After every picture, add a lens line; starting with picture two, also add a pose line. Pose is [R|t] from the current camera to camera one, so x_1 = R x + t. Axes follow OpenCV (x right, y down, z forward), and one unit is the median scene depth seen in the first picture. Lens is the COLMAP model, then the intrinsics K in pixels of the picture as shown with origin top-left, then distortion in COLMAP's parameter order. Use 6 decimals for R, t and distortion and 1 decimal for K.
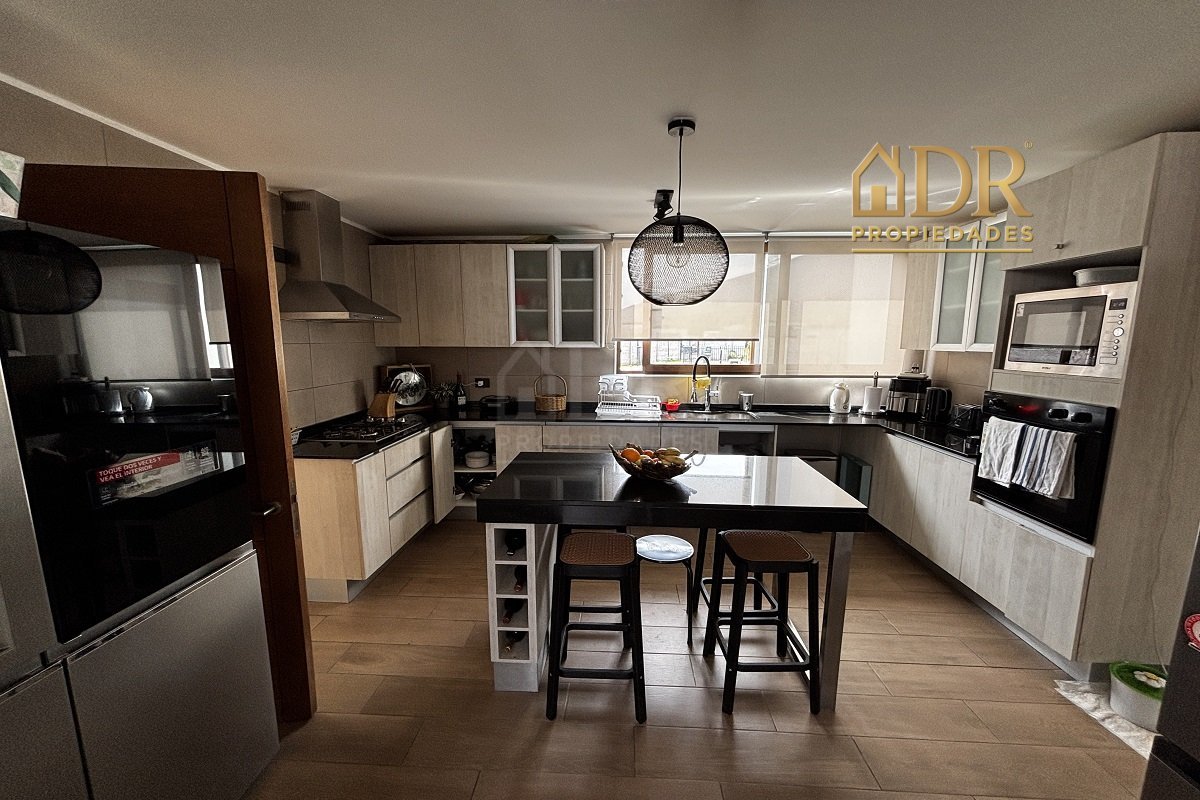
lens RADIAL K [[493.7, 0, 606.6], [0, 493.7, 421.0], [0, 0, 1]] dist [-0.000366, 0.000145]
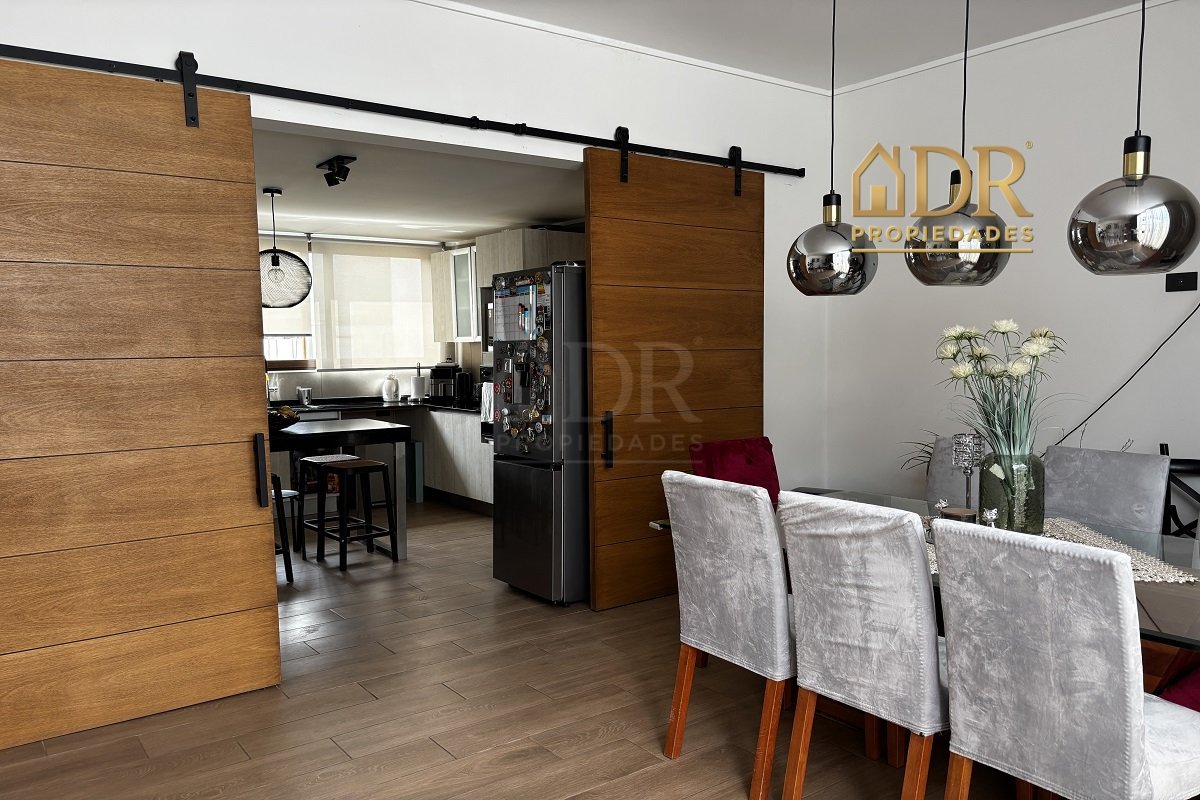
lens RADIAL K [[898.2, 0, 600.2], [0, 898.2, 424.3], [0, 0, 1]] dist [0.000094, -0.000311]
pose [[0.782682, -0.067364, 0.618766, -0.558335], [0.113407, 0.992919, -0.035352, 0.219706], [-0.612003, 0.097841, 0.784780, -1.166978]]
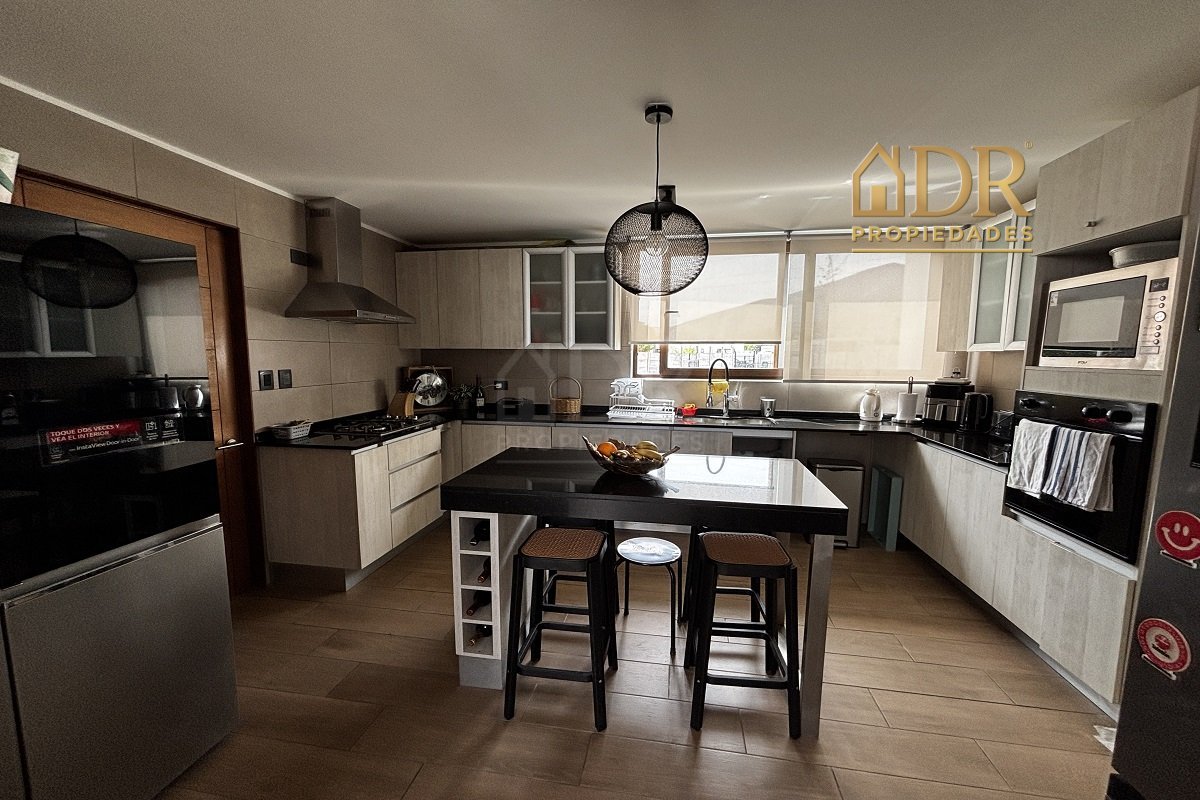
lens RADIAL K [[494.3, 0, 601.9], [0, 494.3, 415.4], [0, 0, 1]] dist [-0.002252, -0.000392]
pose [[0.993077, 0.017651, -0.116131, 0.111942], [-0.022474, 0.998933, -0.040355, 0.031763], [0.115295, 0.042686, 0.992414, 0.026891]]
